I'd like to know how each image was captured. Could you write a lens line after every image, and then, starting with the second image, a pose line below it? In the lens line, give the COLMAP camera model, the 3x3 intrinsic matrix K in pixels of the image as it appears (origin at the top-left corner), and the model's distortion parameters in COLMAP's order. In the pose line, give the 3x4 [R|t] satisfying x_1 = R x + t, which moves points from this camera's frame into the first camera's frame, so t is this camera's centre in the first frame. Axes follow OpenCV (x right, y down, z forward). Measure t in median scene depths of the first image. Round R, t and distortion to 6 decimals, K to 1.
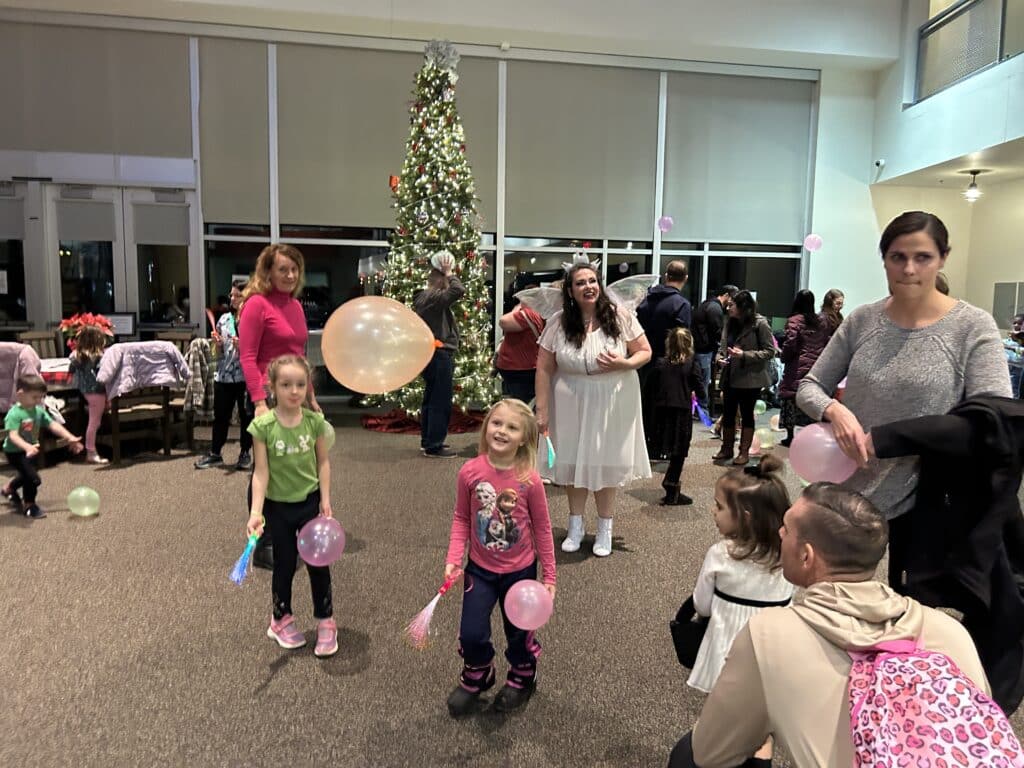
lens RADIAL K [[790.2, 0, 510.8], [0, 790.2, 379.6], [0, 0, 1]] dist [0.069272, -0.081333]
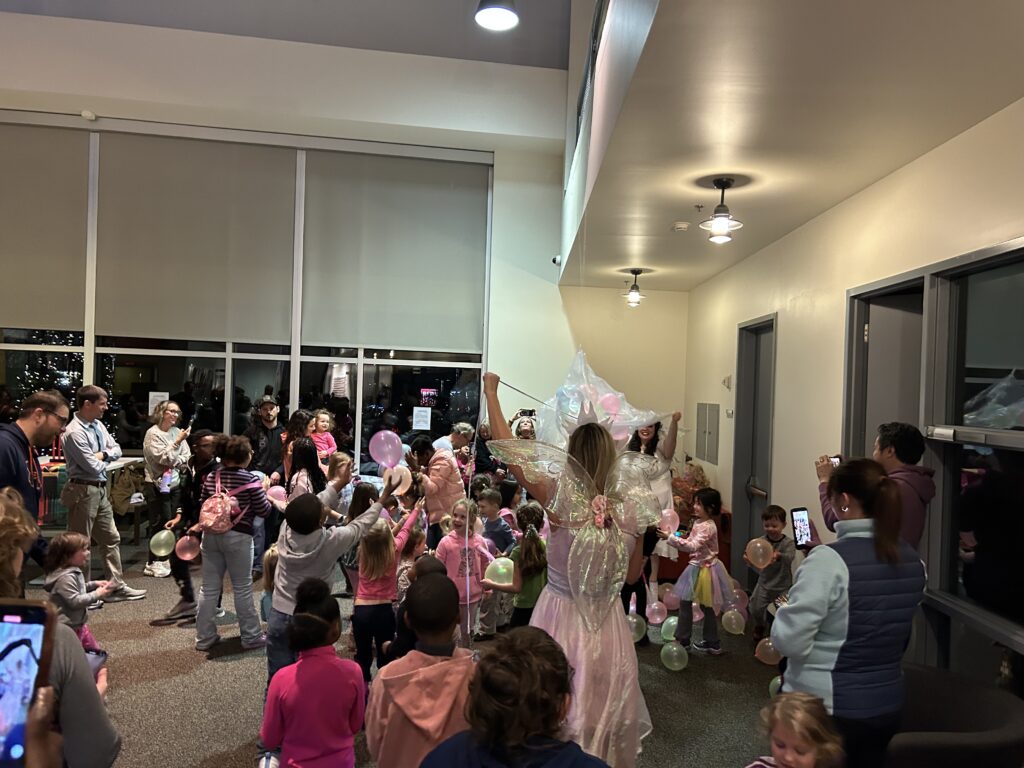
lens RADIAL K [[780.4, 0, 518.4], [0, 780.4, 399.6], [0, 0, 1]] dist [0.008315, -0.000360]
pose [[0.999775, 0.017067, -0.012601, 0.533782], [-0.018123, 0.995866, -0.089005, -0.060567], [0.011030, 0.089213, 0.995951, 0.236313]]
